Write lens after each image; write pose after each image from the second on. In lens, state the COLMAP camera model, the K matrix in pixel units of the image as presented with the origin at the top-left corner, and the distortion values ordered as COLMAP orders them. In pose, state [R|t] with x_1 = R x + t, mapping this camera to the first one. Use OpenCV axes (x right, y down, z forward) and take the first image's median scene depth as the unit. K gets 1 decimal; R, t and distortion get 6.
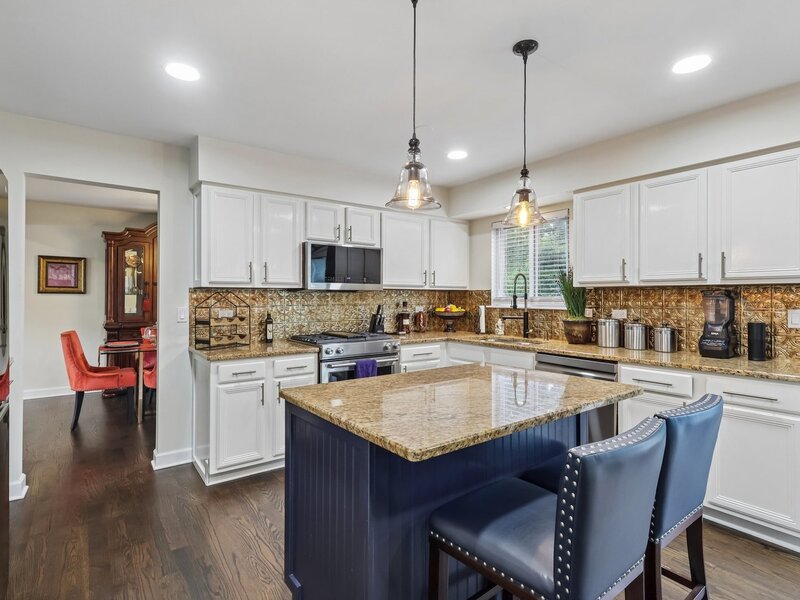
lens RADIAL K [[418.4, 0, 396.8], [0, 418.4, 297.2], [0, 0, 1]] dist [-0.004762, -0.002524]
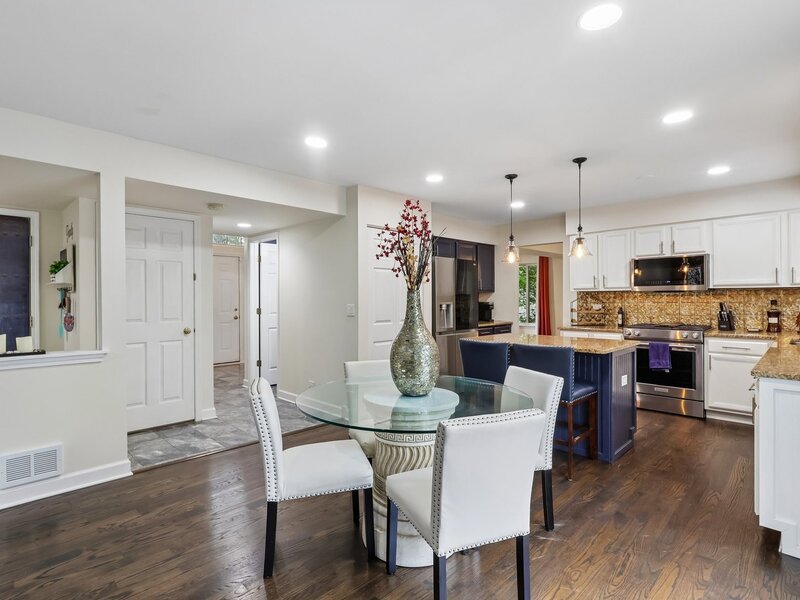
lens RADIAL K [[418.4, 0, 396.8], [0, 418.4, 297.2], [0, 0, 1]] dist [-0.004762, -0.002524]
pose [[0.143940, -0.004182, -0.989578, 1.045669], [0.008568, 0.999959, -0.002979, -0.000424], [0.989549, -0.008050, 0.143970, -0.028521]]
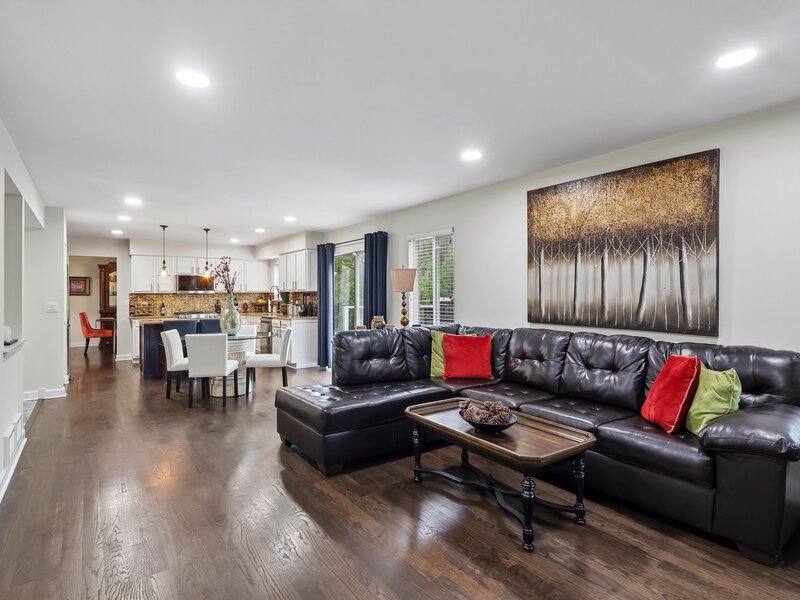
lens RADIAL K [[418.4, 0, 396.8], [0, 418.4, 297.2], [0, 0, 1]] dist [-0.004762, -0.002524]
pose [[0.999965, -0.006614, -0.005125, 1.059156], [0.006645, 0.999959, 0.006160, -0.003352], [0.005084, -0.006194, 0.999968, -1.426877]]
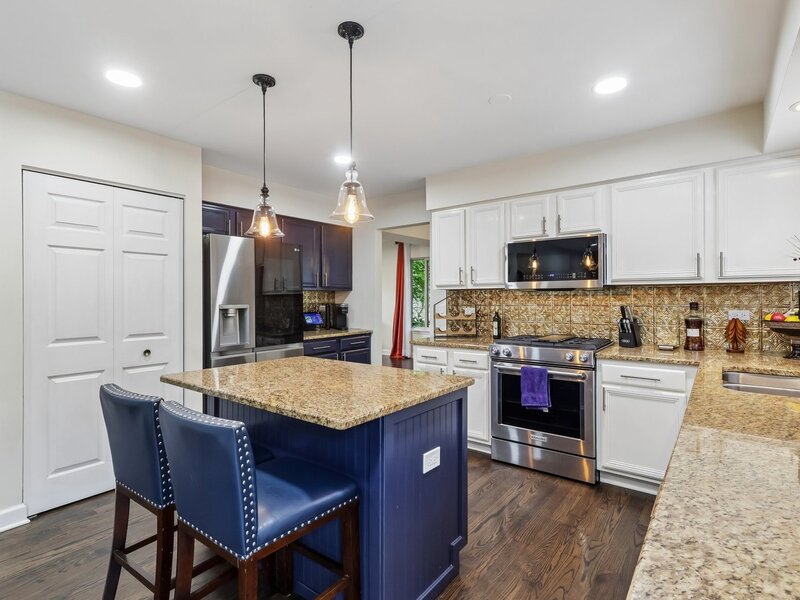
lens RADIAL K [[418.4, 0, 396.8], [0, 418.4, 297.2], [0, 0, 1]] dist [-0.004762, -0.002524]
pose [[0.263627, -0.002709, -0.964621, 0.647484], [0.007891, 0.999969, -0.000651, -0.000573], [0.964593, -0.007440, 0.263640, 0.445739]]
